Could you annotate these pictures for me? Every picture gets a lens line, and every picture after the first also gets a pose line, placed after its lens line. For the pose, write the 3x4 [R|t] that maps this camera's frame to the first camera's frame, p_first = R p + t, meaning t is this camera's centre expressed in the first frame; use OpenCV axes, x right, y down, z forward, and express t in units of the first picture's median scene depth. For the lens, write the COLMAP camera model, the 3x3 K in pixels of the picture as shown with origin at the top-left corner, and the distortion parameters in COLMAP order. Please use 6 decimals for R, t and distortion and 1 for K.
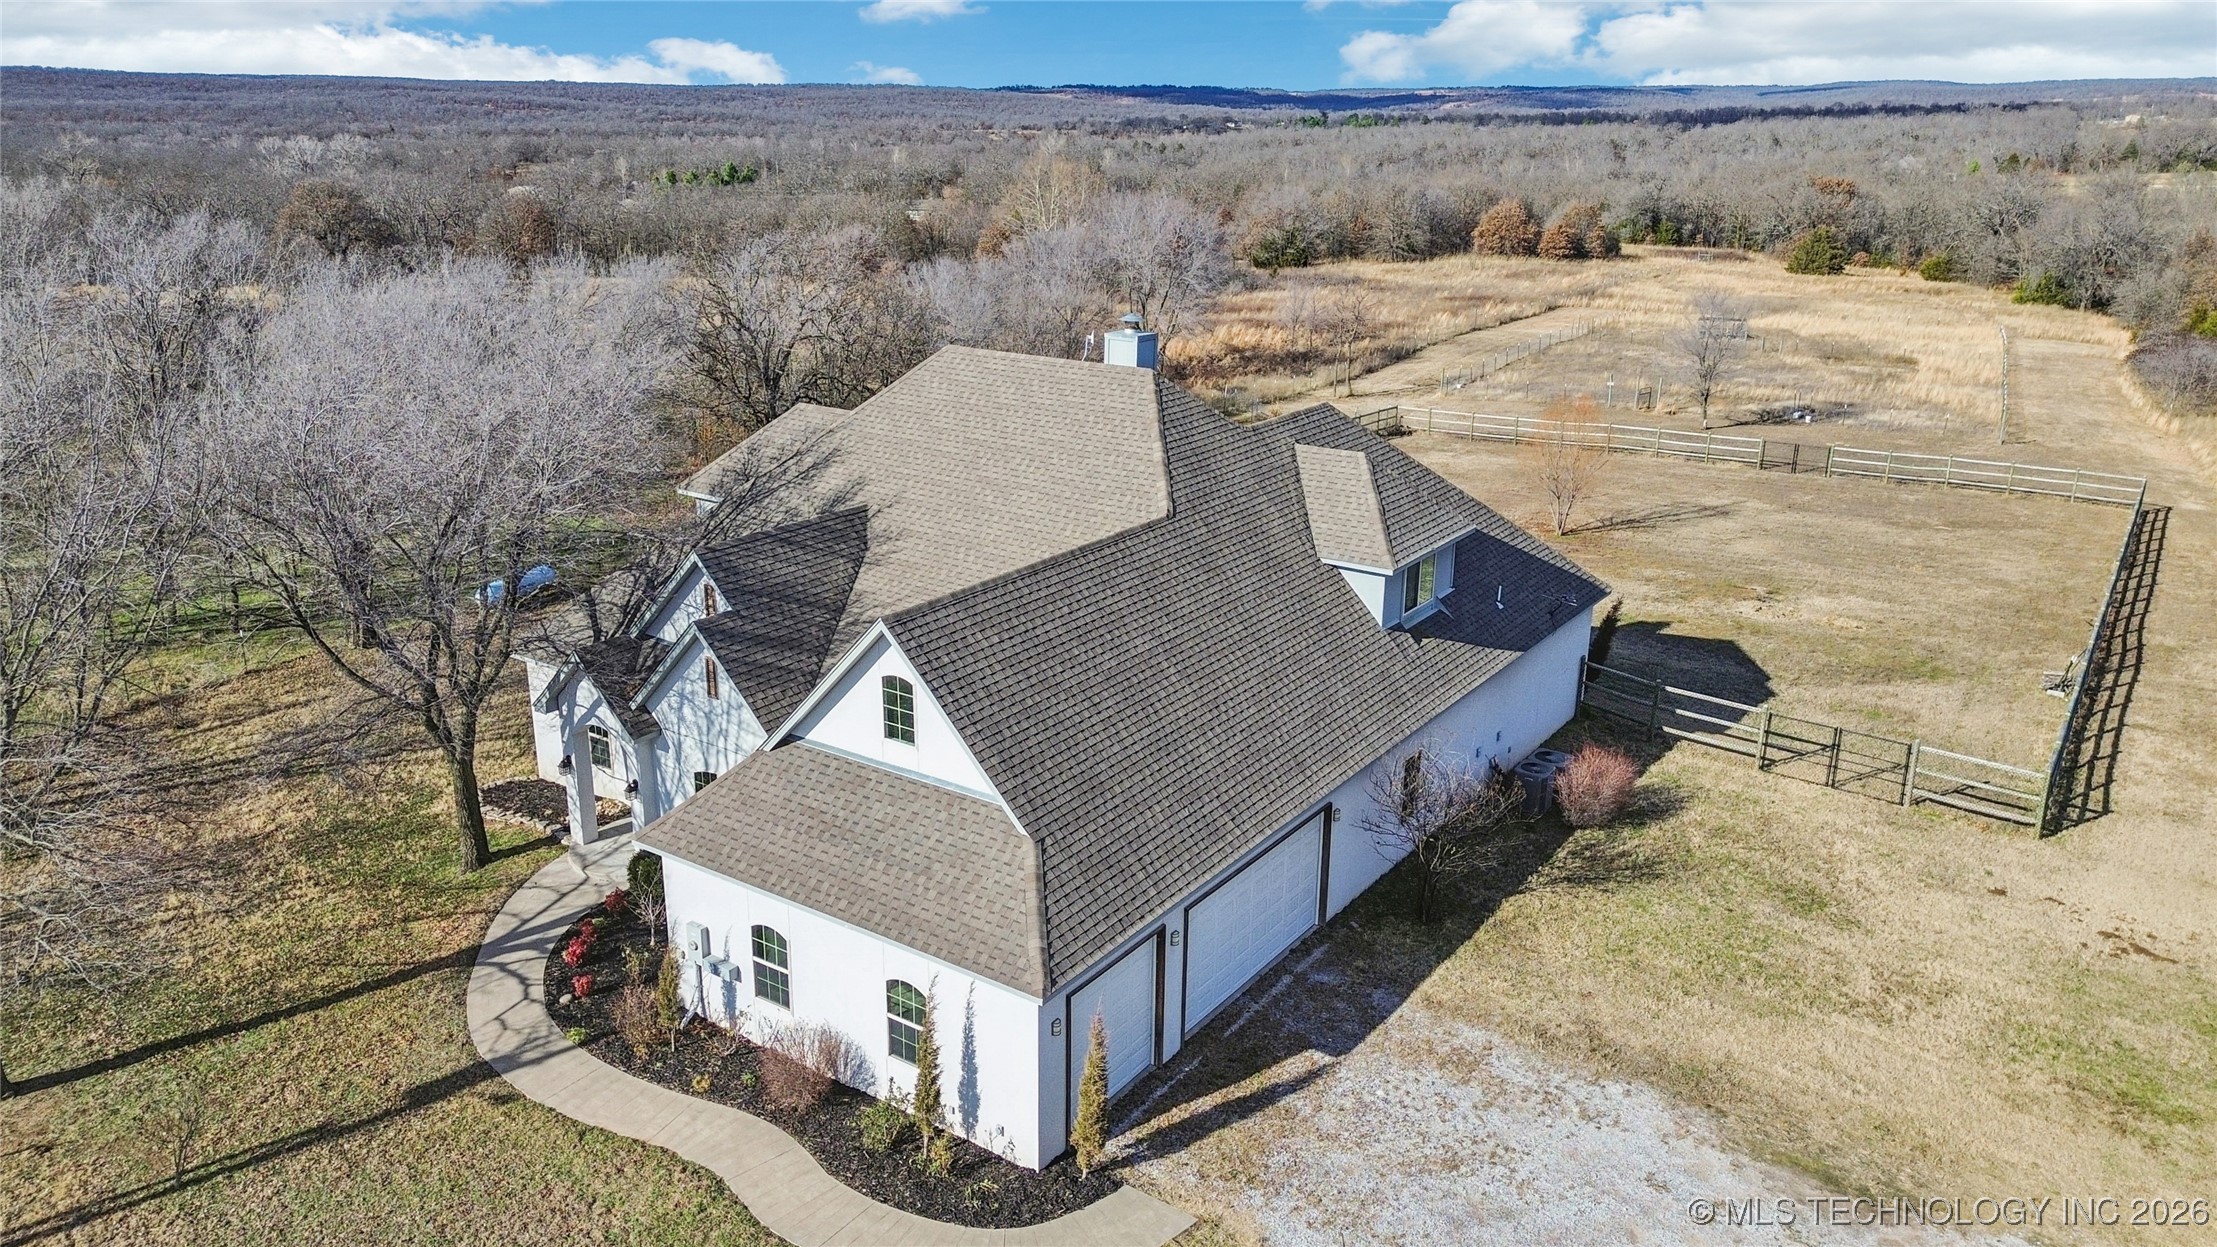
lens RADIAL K [[1566.5, 0, 1108.5], [0, 1566.5, 623.5], [0, 0, 1]] dist [0.059355, -0.000661]
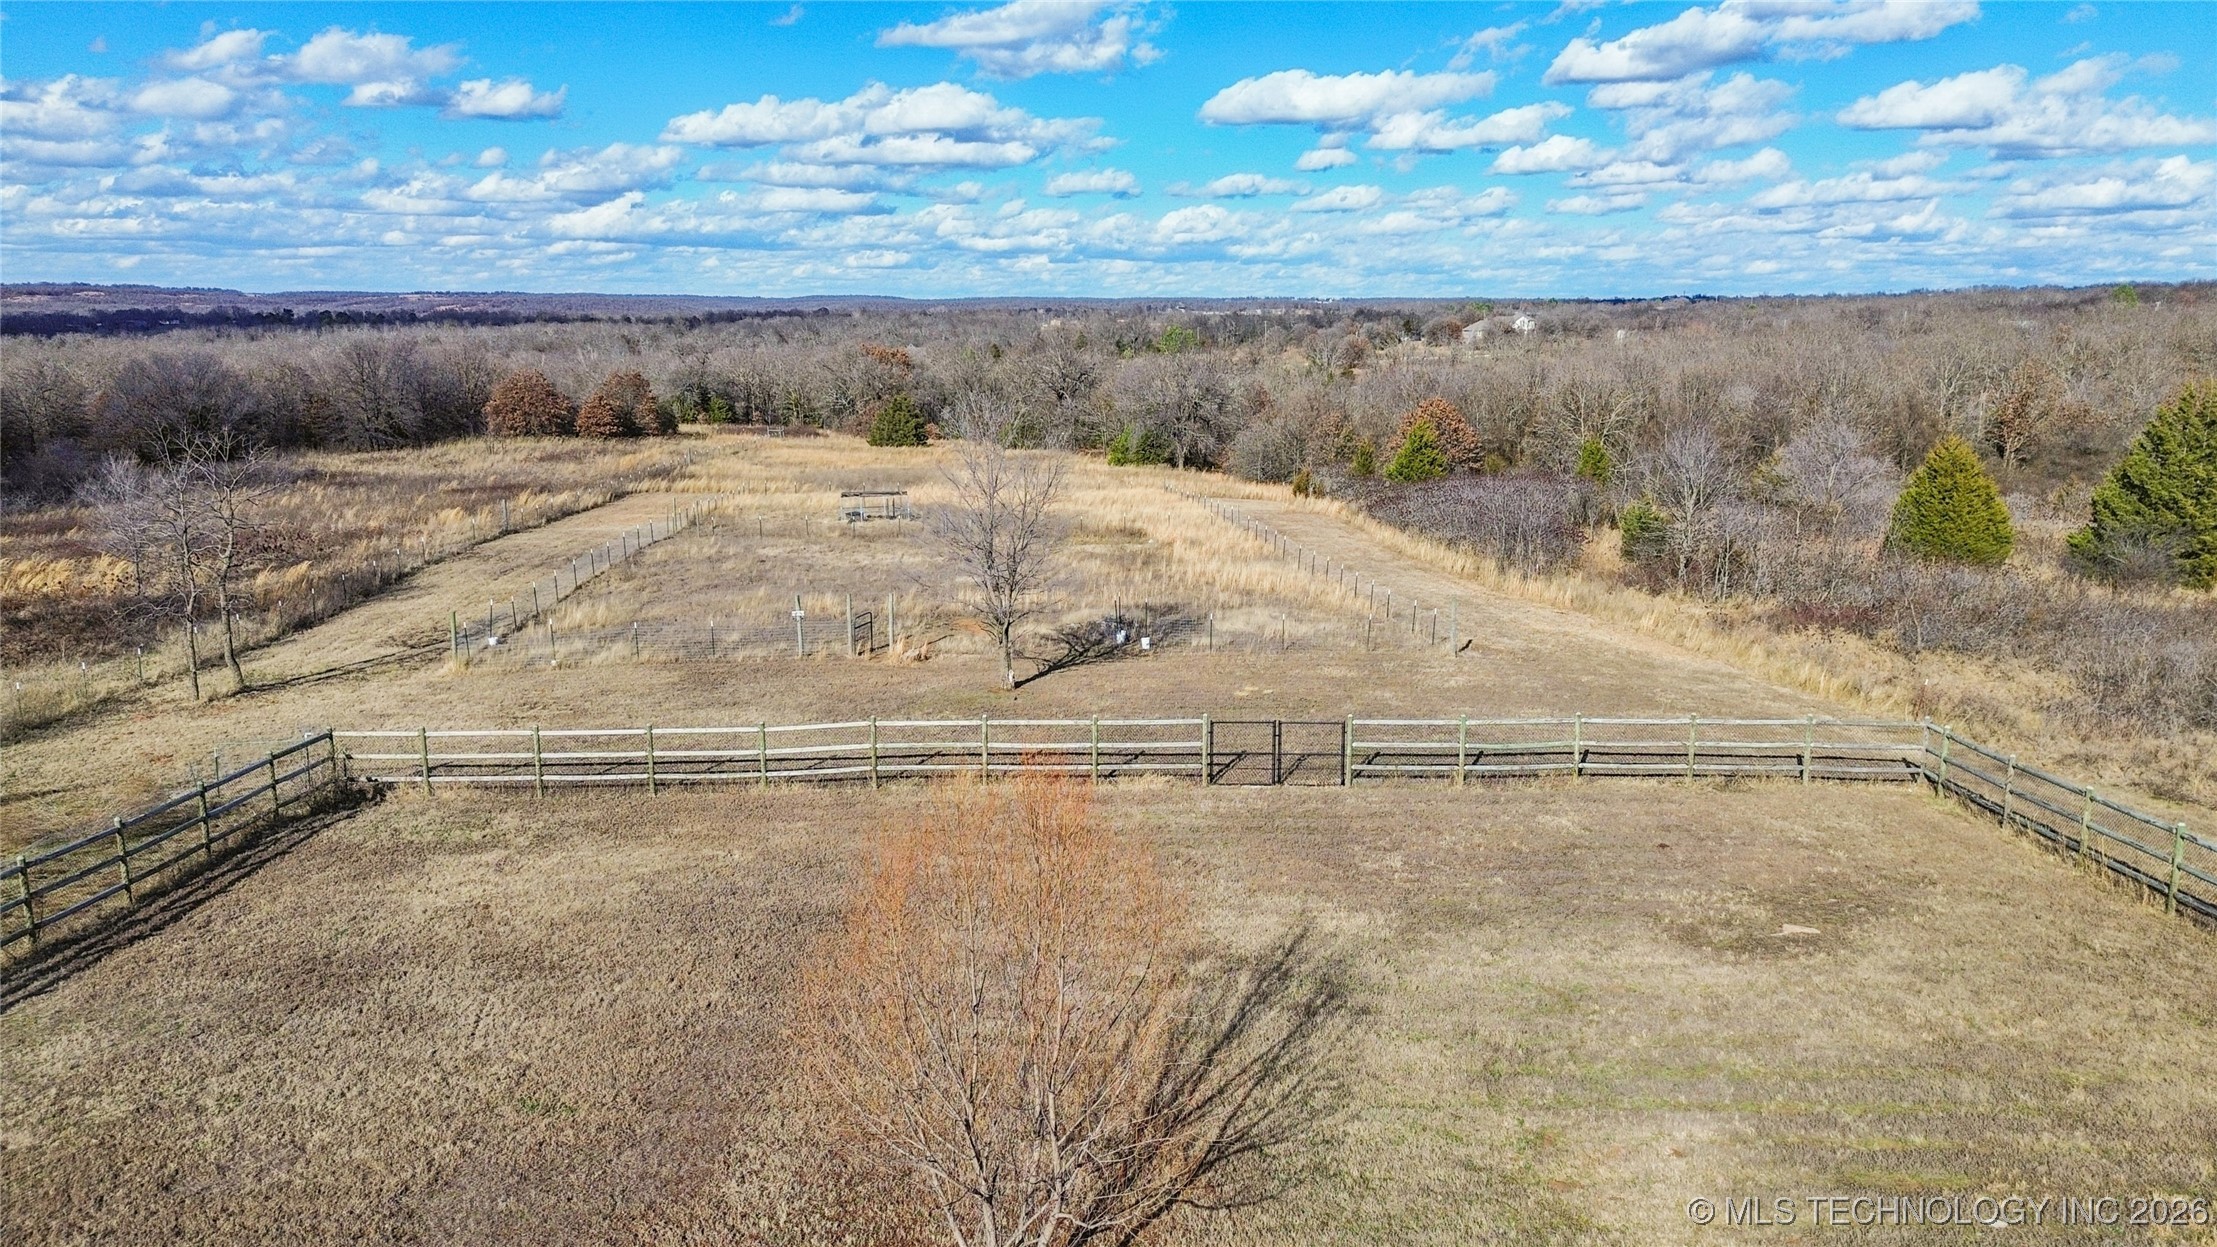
lens RADIAL K [[1566.5, 0, 1108.5], [0, 1566.5, 623.5], [0, 0, 1]] dist [0.059355, -0.000661]
pose [[0.828940, -0.109727, 0.548469, 0.089749], [0.176370, 0.981822, -0.070137, -0.071099], [-0.530803, 0.154873, 0.833224, 0.388844]]
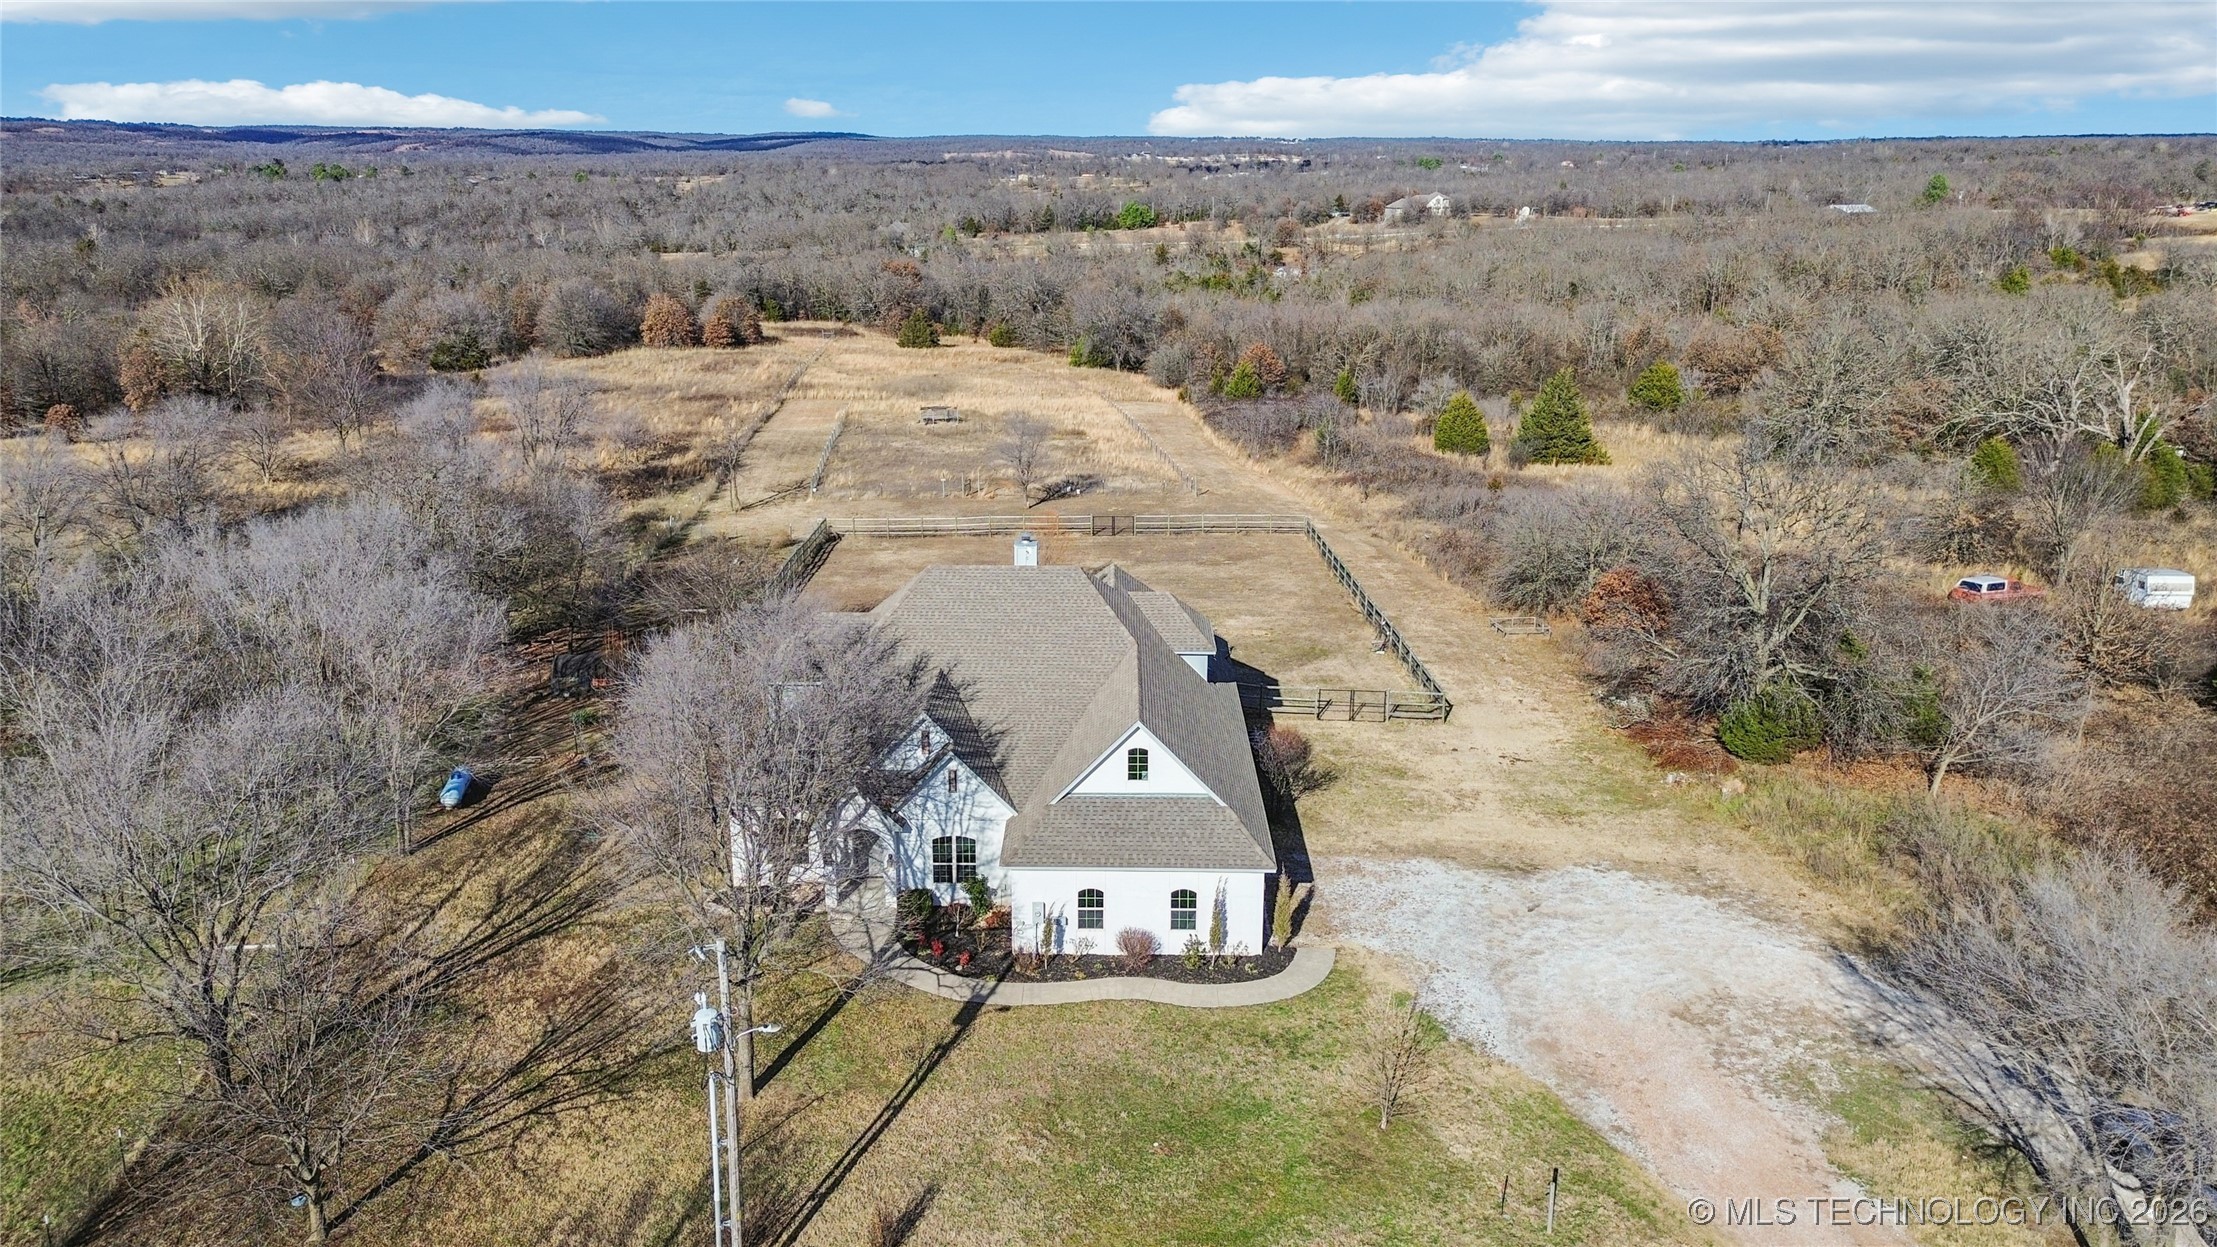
lens RADIAL K [[1566.5, 0, 1108.5], [0, 1566.5, 623.5], [0, 0, 1]] dist [0.059355, -0.000661]
pose [[0.817307, -0.164950, 0.552087, -0.240848], [0.176978, 0.983697, 0.031908, -0.037548], [-0.548350, 0.071629, 0.833176, -0.130468]]
